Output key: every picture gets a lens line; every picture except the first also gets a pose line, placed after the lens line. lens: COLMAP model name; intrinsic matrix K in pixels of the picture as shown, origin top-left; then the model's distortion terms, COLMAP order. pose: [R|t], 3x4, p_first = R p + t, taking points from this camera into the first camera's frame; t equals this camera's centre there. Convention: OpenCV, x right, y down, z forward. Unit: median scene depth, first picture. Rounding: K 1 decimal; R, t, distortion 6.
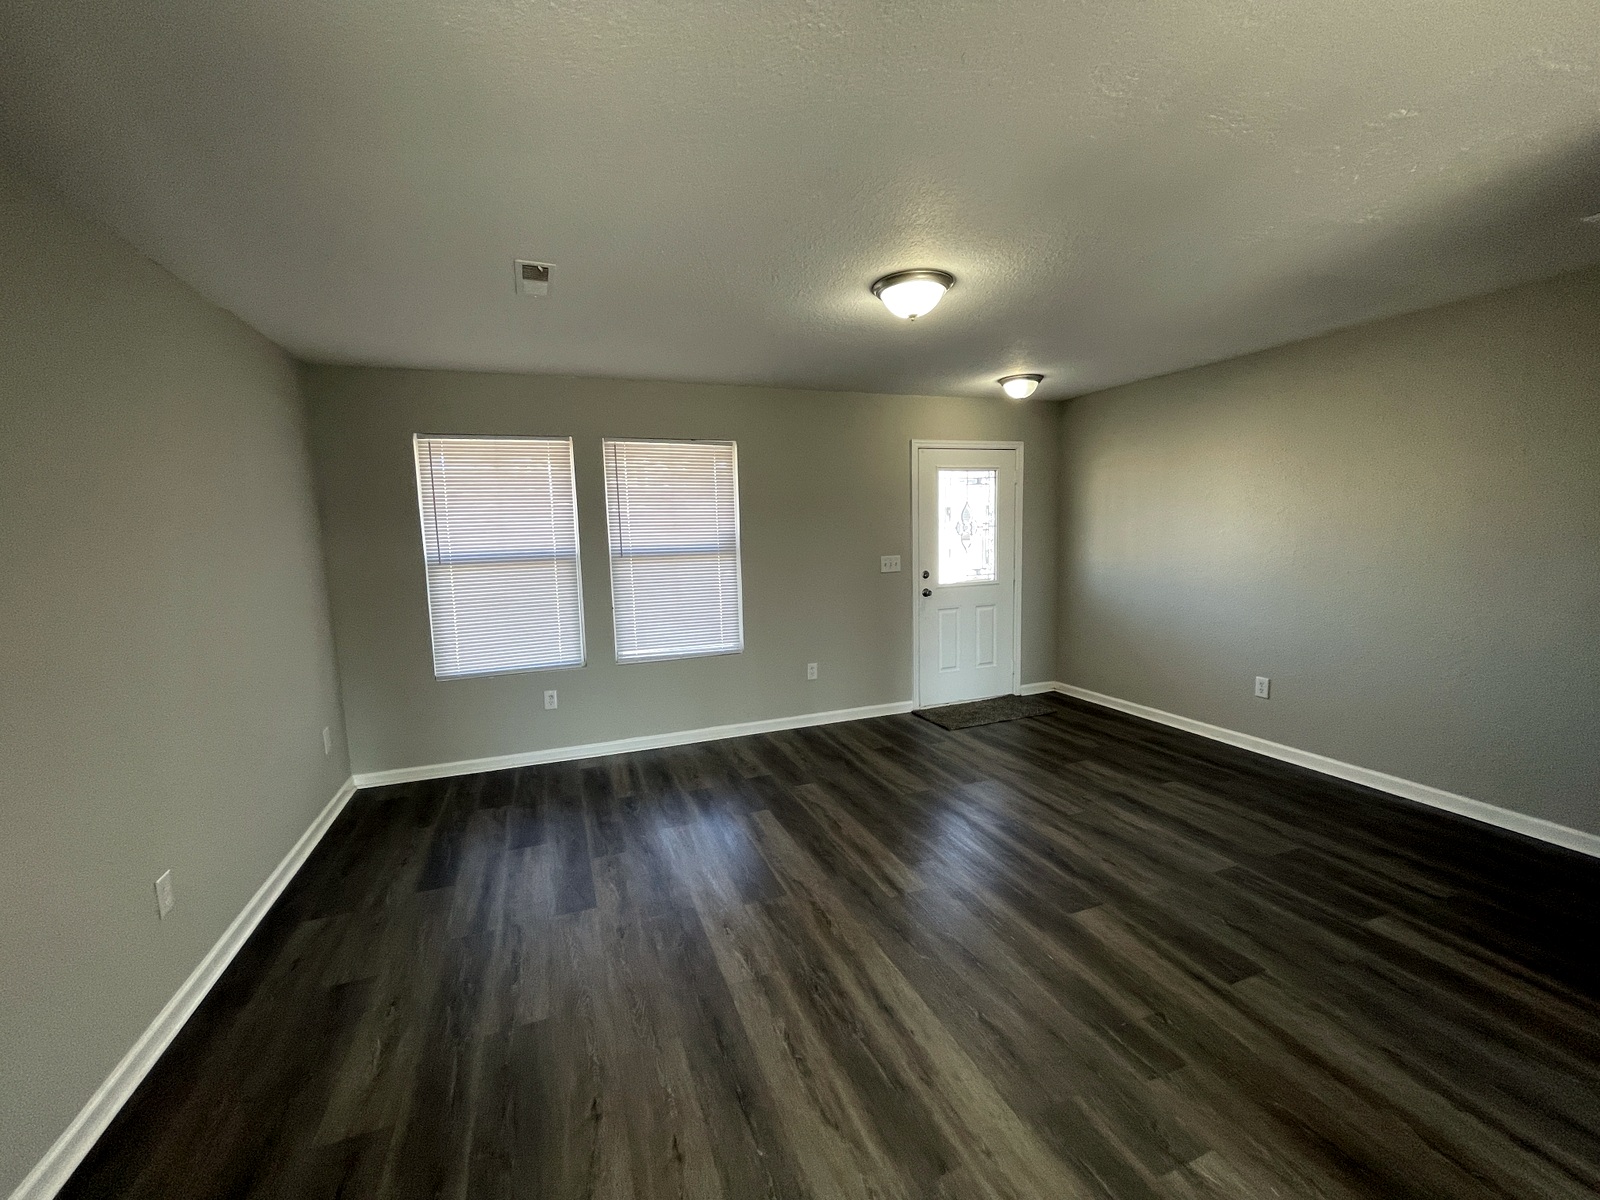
lens RADIAL K [[648.5, 0, 801.8], [0, 648.5, 603.1], [0, 0, 1]] dist [-0.001585, 0.000023]
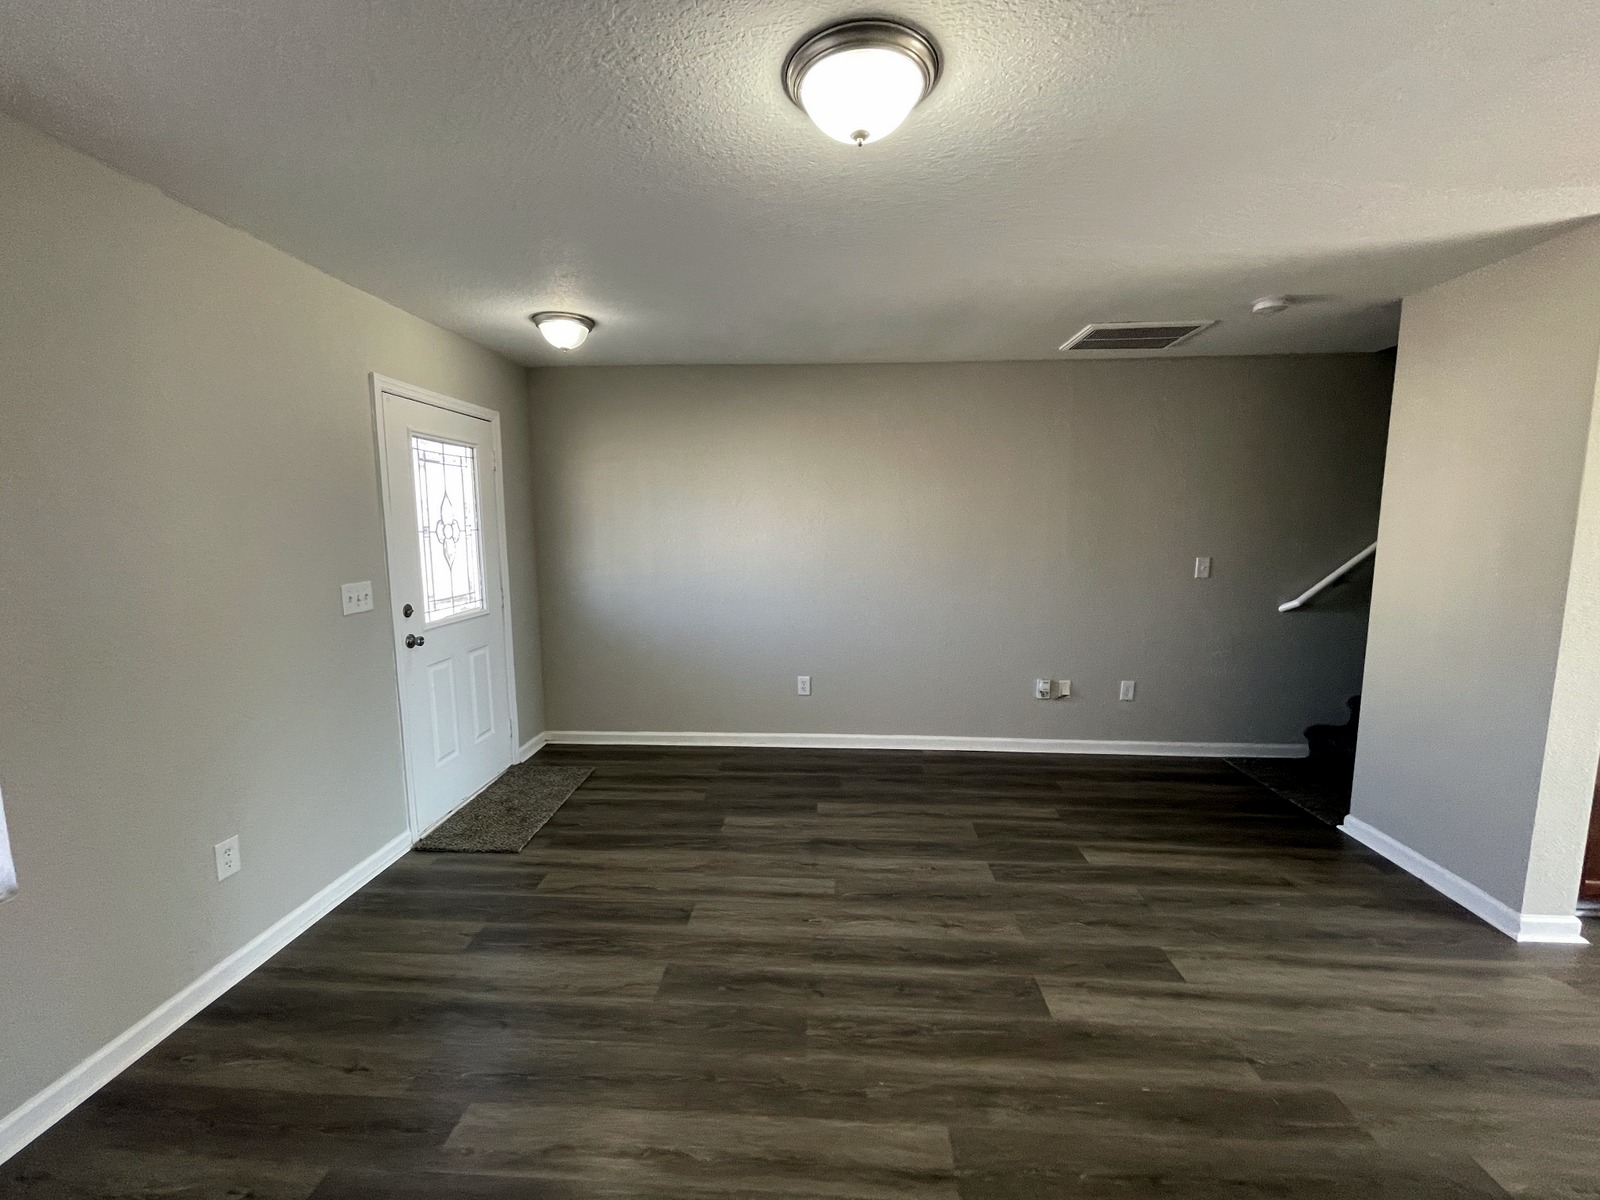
lens RADIAL K [[648.5, 0, 801.8], [0, 648.5, 603.1], [0, 0, 1]] dist [-0.001585, 0.000023]
pose [[0.424673, -0.087415, 0.901117, -0.229478], [0.096955, 0.993995, 0.050733, -0.057161], [-0.900140, 0.065823, 0.430598, 0.527421]]
